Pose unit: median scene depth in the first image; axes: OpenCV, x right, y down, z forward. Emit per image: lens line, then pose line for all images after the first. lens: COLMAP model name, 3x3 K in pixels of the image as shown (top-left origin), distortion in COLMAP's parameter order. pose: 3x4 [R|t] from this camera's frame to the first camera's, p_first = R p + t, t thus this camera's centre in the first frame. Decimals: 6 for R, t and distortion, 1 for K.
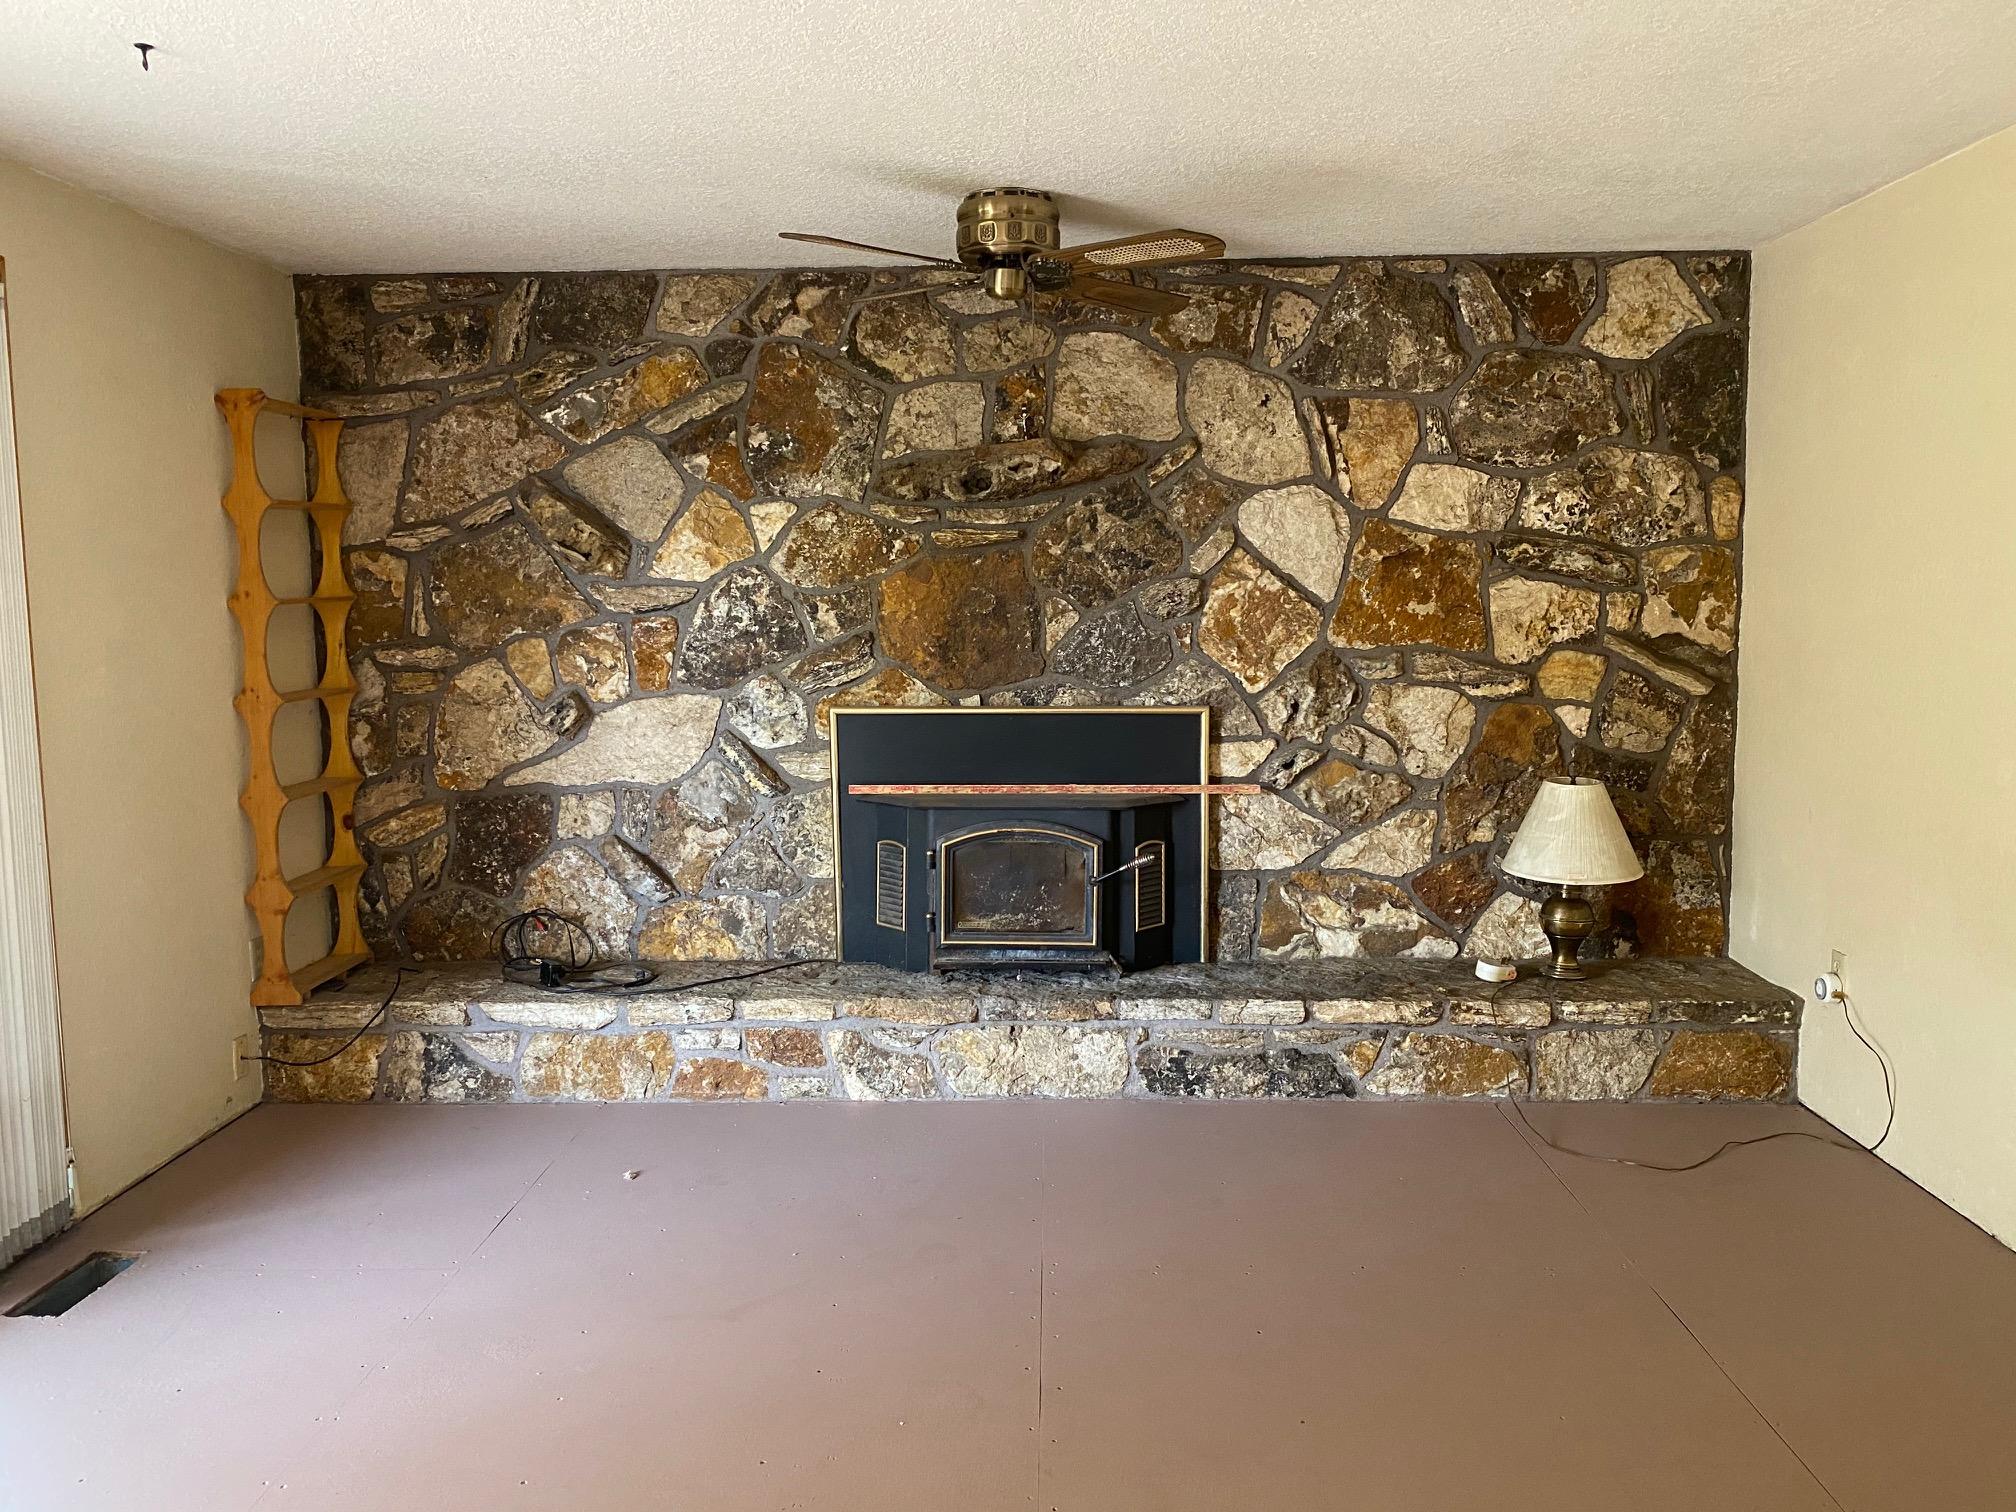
lens RADIAL K [[1563.0, 0, 1011.6], [0, 1563.0, 753.4], [0, 0, 1]] dist [0.090894, -0.054846]
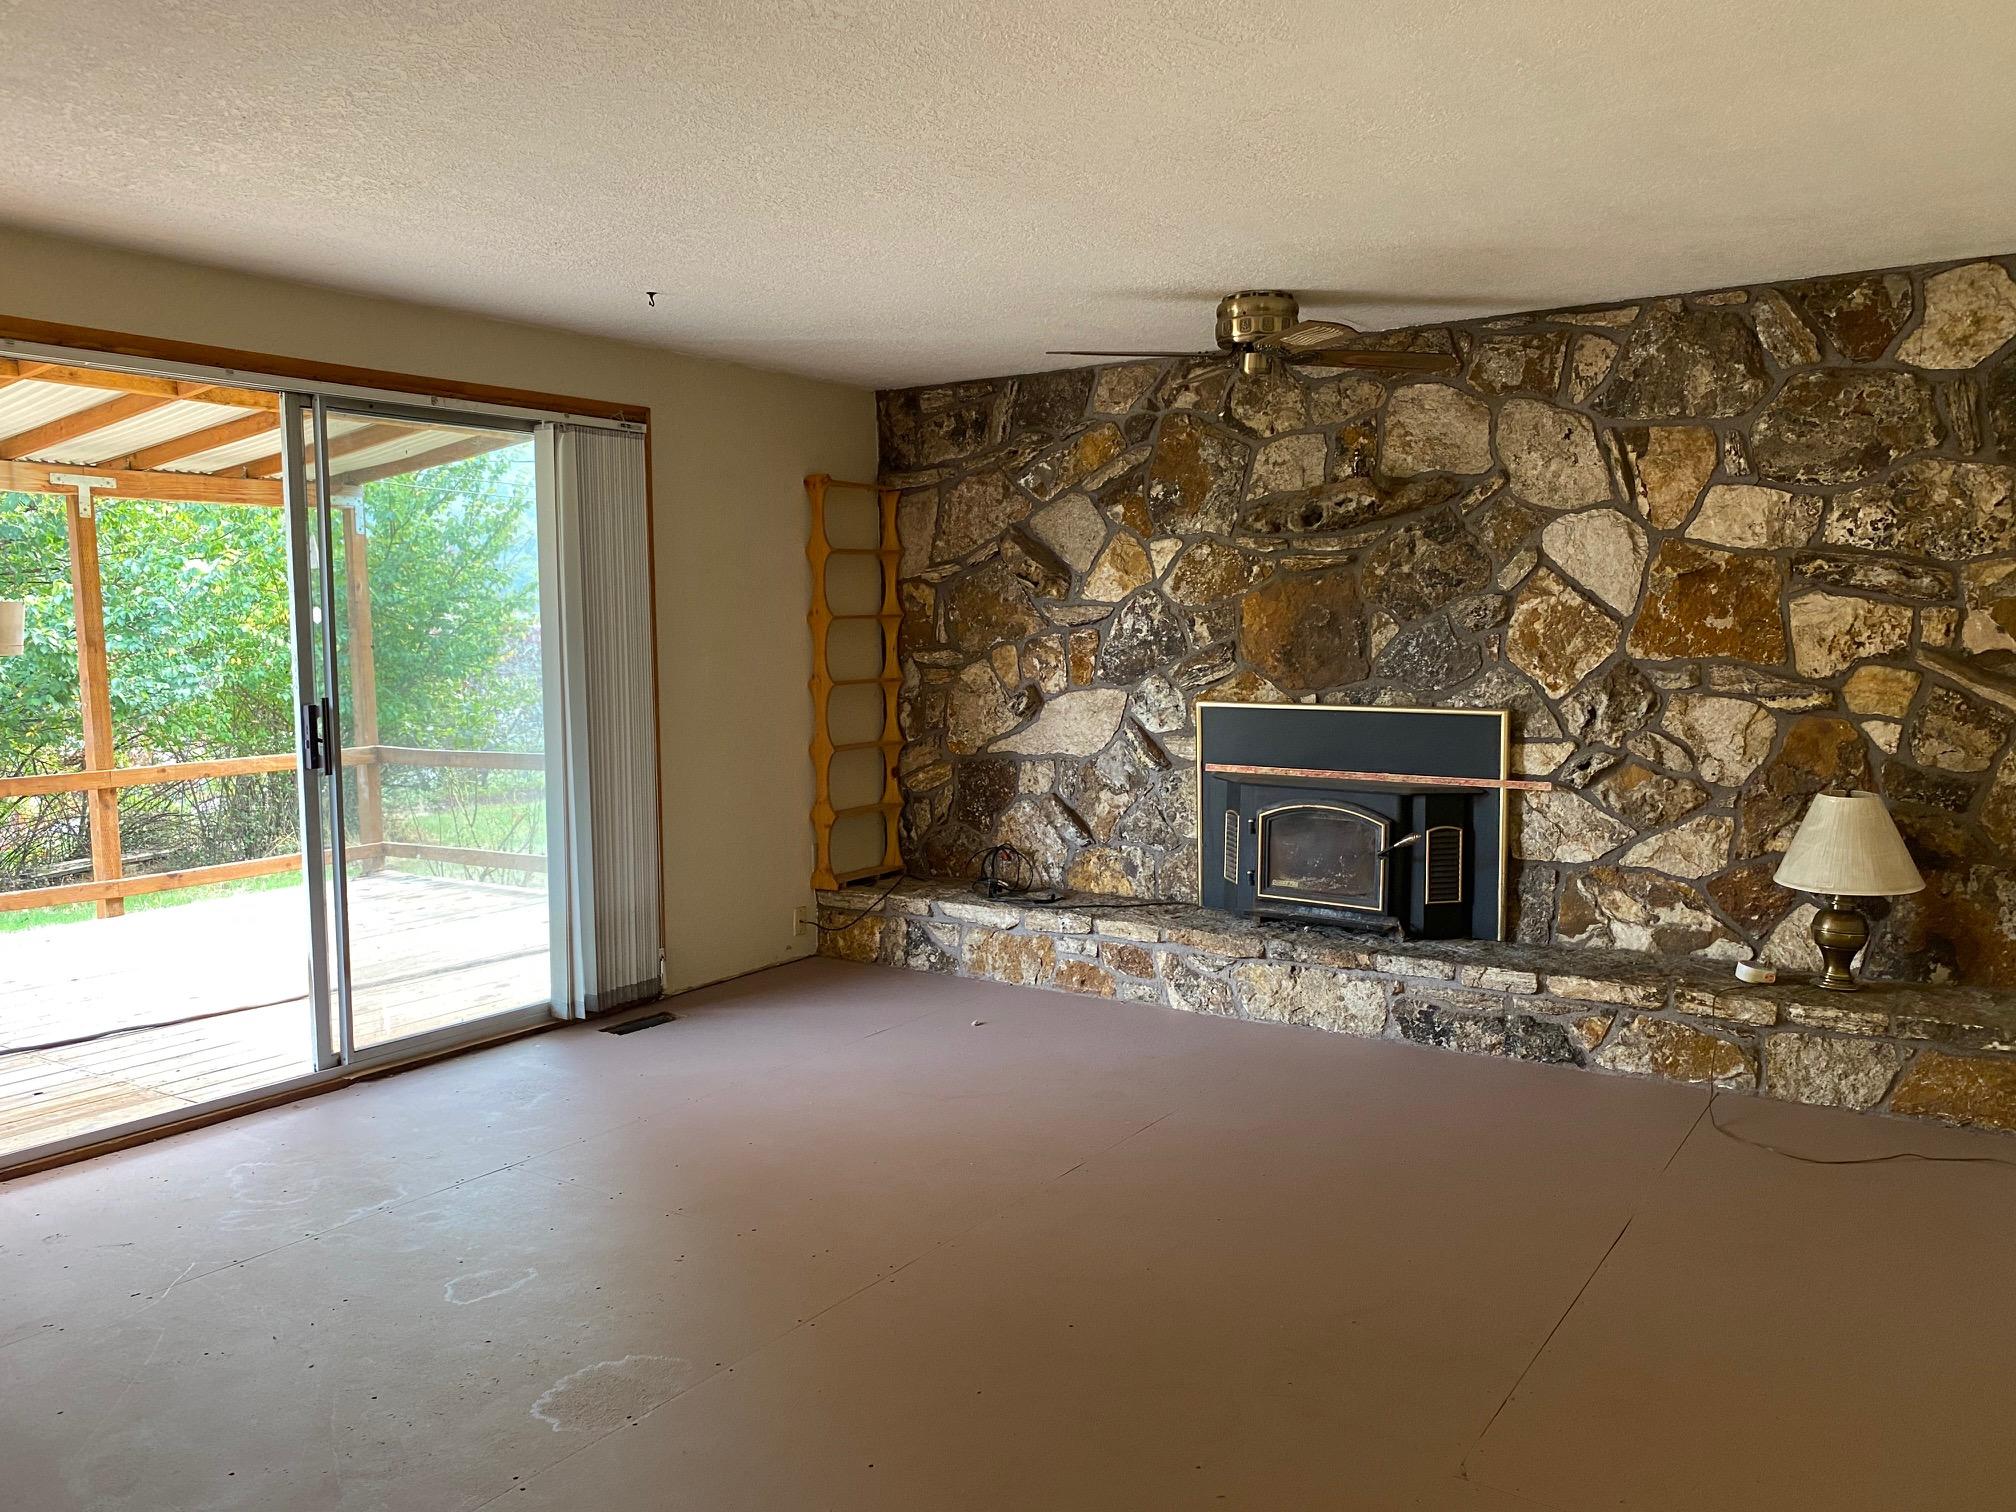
lens RADIAL K [[1563.0, 0, 1002.3], [0, 1563.0, 768.3], [0, 0, 1]] dist [0.090894, -0.054846]
pose [[0.844578, 0.053403, -0.532762, 0.428829], [-0.056736, 0.998338, 0.010129, 0.020889], [0.532418, 0.021672, 0.846204, -0.145035]]
